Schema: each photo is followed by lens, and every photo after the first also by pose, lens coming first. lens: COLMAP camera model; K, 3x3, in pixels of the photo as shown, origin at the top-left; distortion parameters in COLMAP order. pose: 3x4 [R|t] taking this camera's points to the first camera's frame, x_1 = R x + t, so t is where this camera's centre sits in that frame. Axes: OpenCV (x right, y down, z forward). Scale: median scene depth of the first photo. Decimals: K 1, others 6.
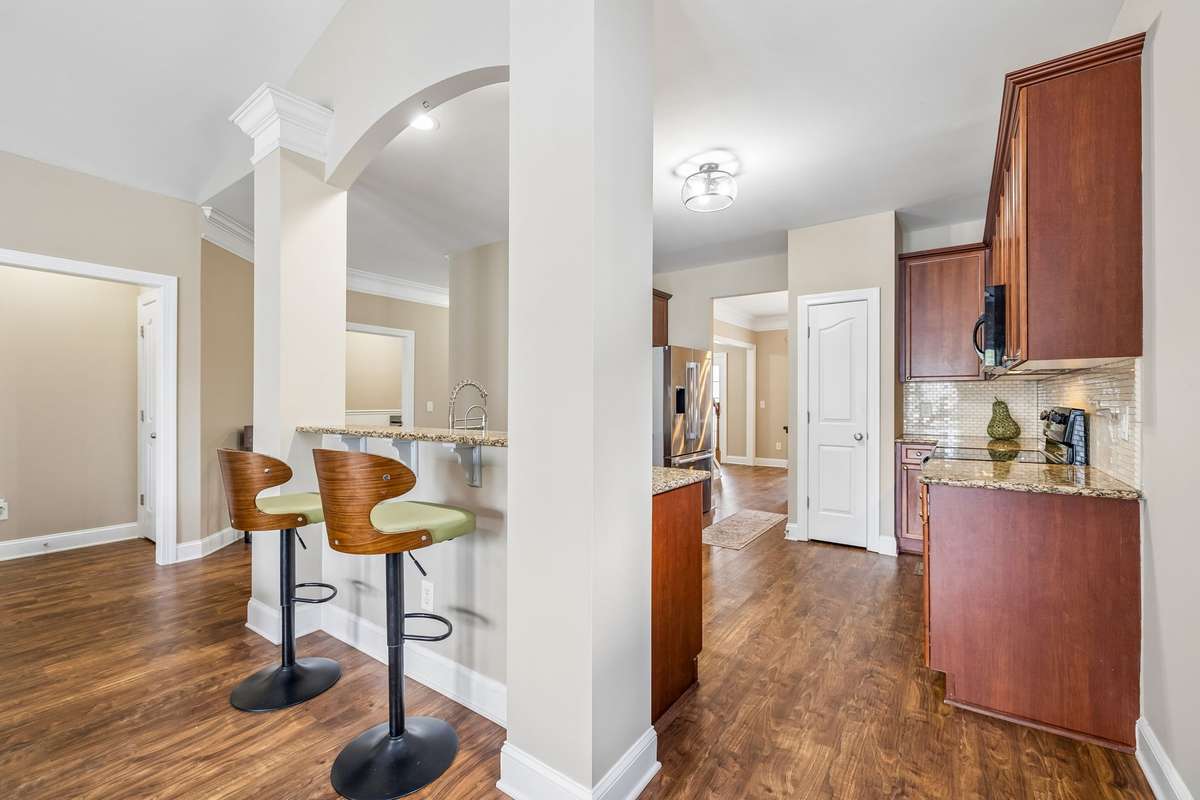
lens RADIAL K [[506.0, 0, 600.0], [0, 506.0, 400.0], [0, 0, 1]] dist [0.000090, 0.000029]
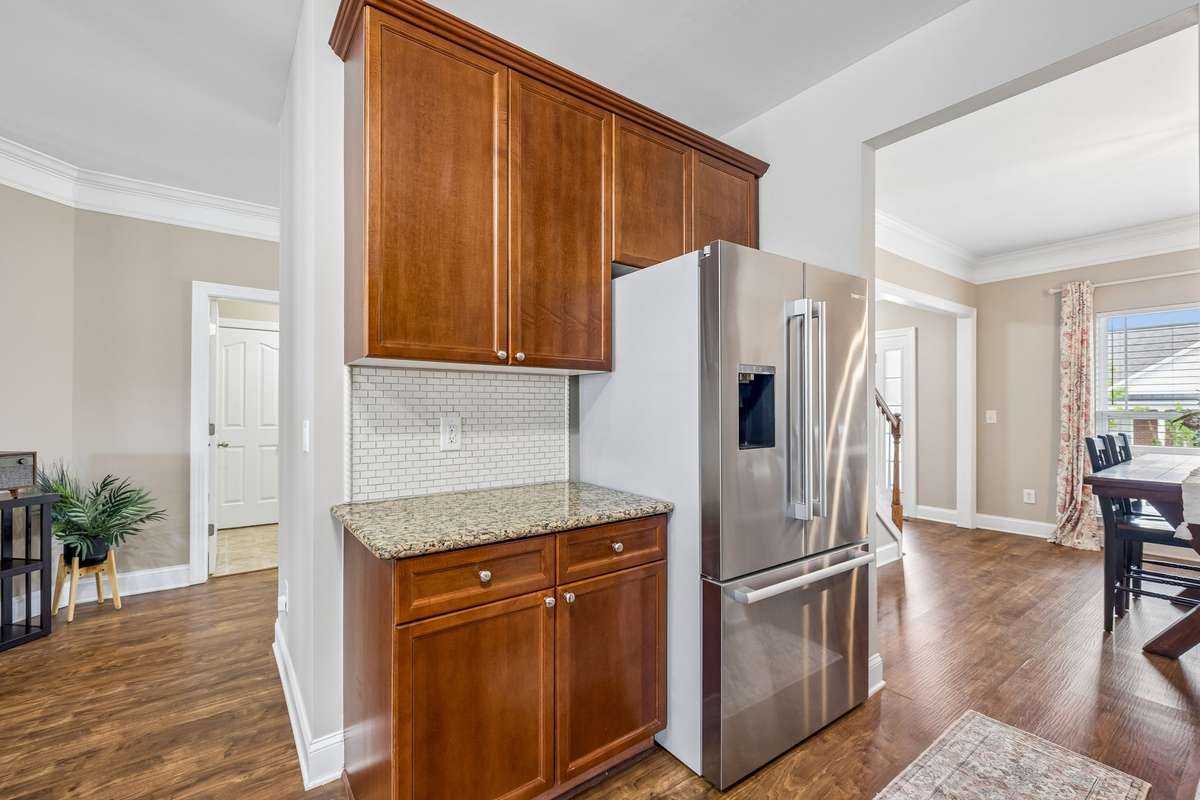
lens RADIAL K [[511.0, 0, 598.8], [0, 511.0, 412.0], [0, 0, 1]] dist [0.000089, 0.000001]
pose [[0.951952, -0.004684, -0.306213, 0.106789], [0.005128, 0.999987, 0.000647, 0.001458], [0.306206, -0.002187, 0.951963, 0.421922]]
